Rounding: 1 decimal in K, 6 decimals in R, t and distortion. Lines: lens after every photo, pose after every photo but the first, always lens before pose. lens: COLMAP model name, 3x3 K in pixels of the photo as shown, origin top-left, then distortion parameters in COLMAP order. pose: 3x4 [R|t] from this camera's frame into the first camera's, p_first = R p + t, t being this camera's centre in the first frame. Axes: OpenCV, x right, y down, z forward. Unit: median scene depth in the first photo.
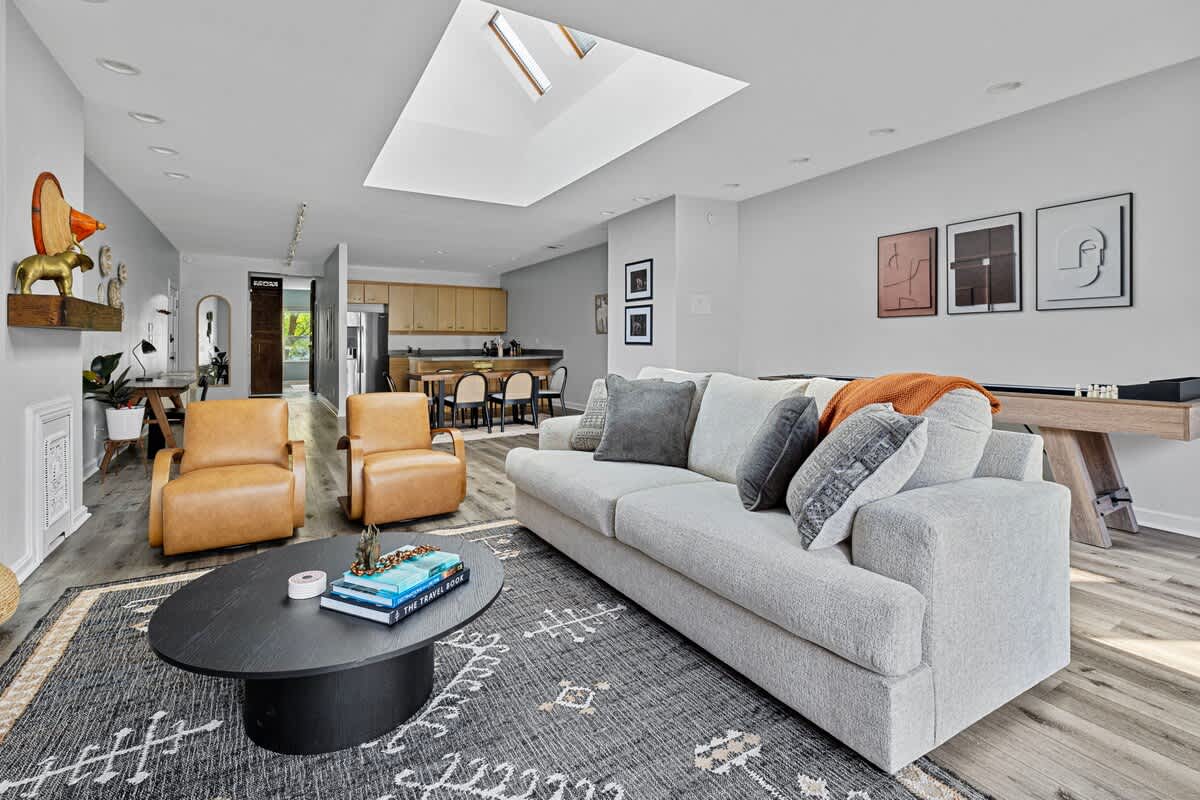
lens RADIAL K [[567.0, 0, 601.2], [0, 567.0, 345.4], [0, 0, 1]] dist [-0.001614, -0.000117]
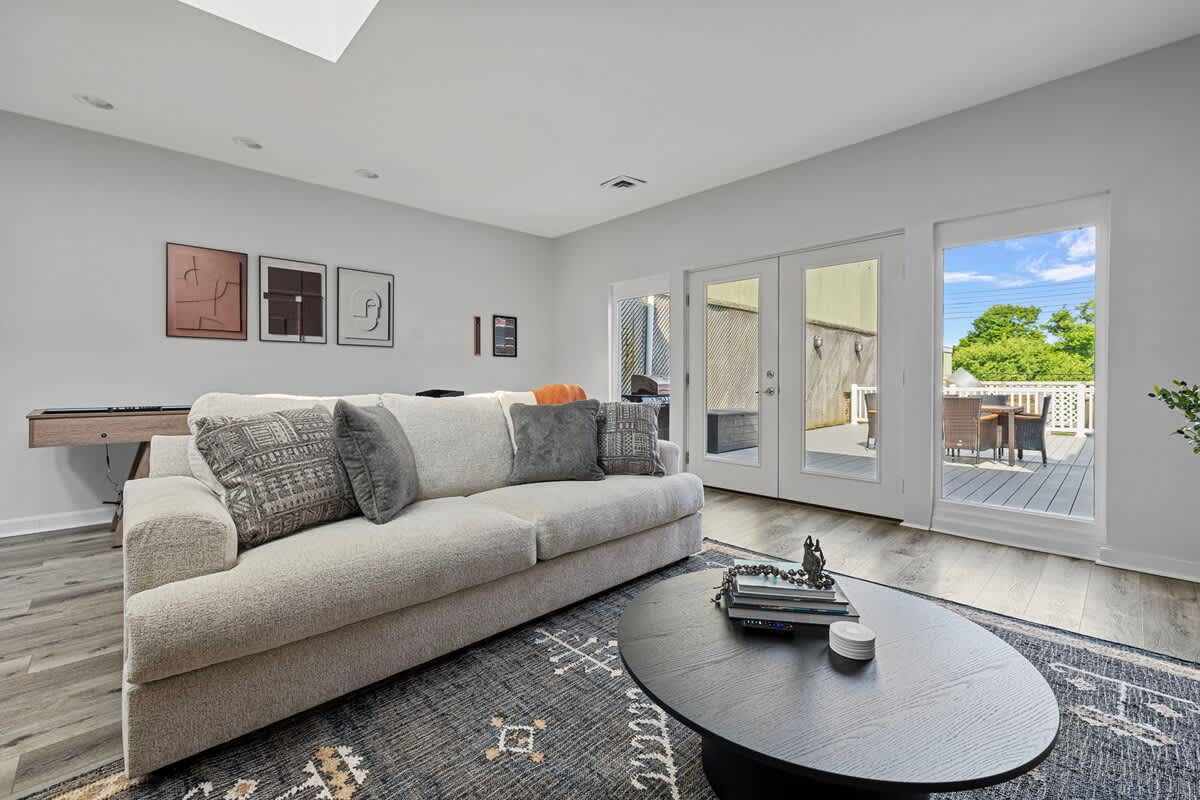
lens RADIAL K [[506.7, 0, 597.5], [0, 506.7, 385.8], [0, 0, 1]] dist [0.001246, 0.000086]
pose [[-0.224634, -0.008772, 0.974404, -0.493475], [-0.002127, 0.999962, 0.008512, 0.021951], [-0.974441, -0.000161, -0.224644, 0.656090]]
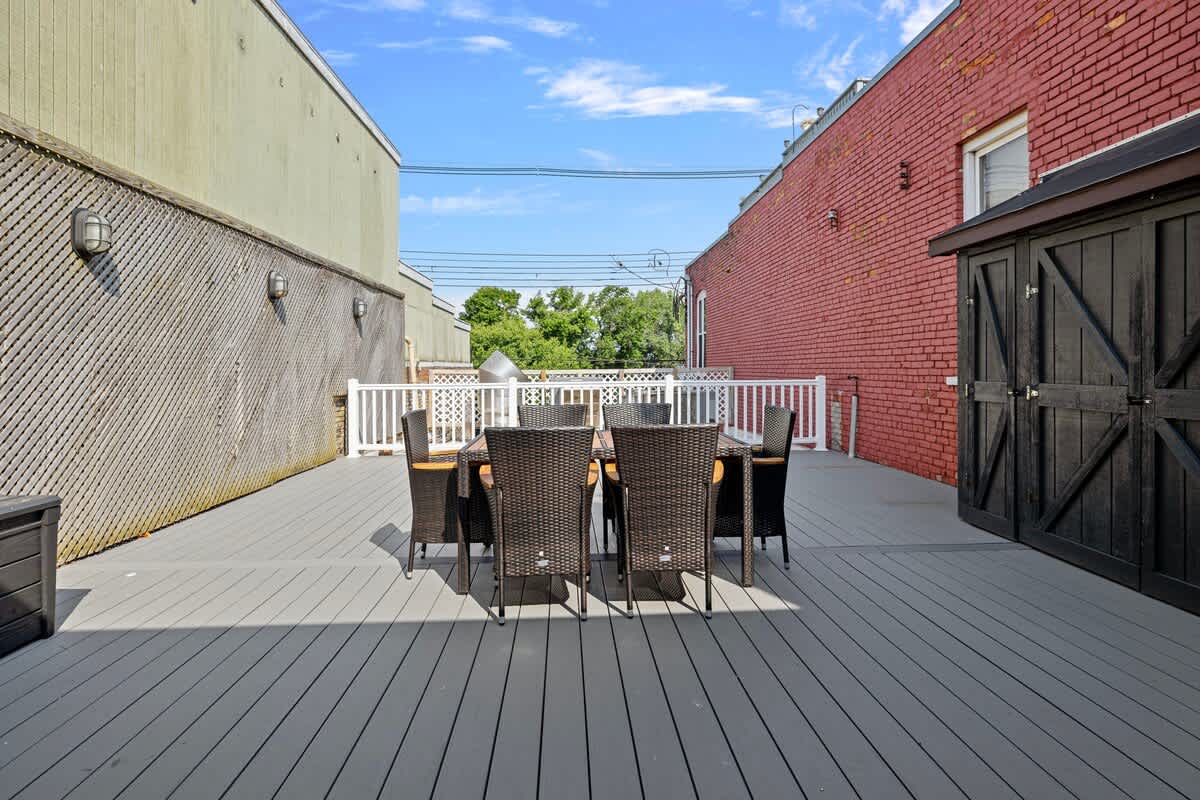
lens RADIAL K [[653.3, 0, 597.7], [0, 653.3, 362.7], [0, 0, 1]] dist [-0.000486, -0.000137]
pose [[-0.878495, 0.010008, 0.477647, 0.550323], [0.007318, 0.999945, -0.007493, 0.004510], [-0.477695, -0.003088, -0.878520, -0.159135]]
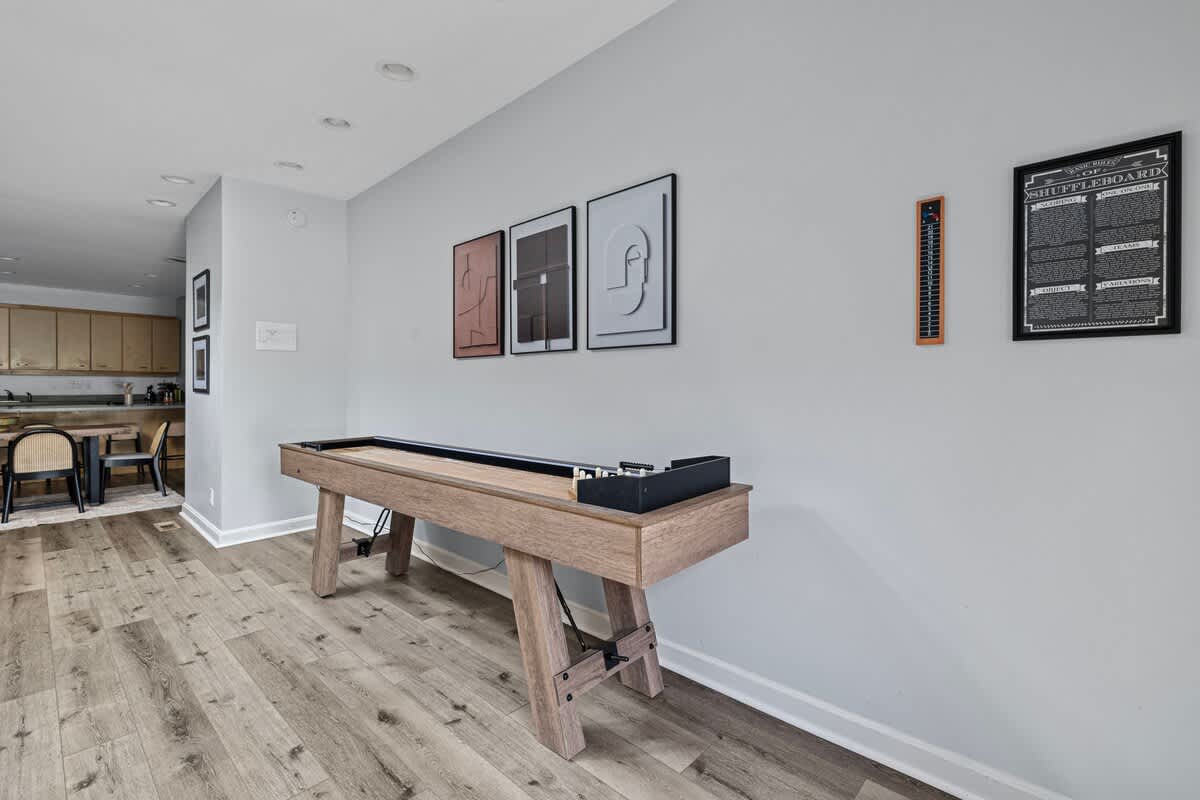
lens RADIAL K [[549.2, 0, 600.8], [0, 549.2, 389.9], [0, 0, 1]] dist [-0.000462, -0.000087]
pose [[0.961982, 0.000912, 0.273113, 0.582549], [-0.002511, 0.999982, 0.005507, -0.016014], [-0.273103, -0.005983, 0.961966, 0.343972]]
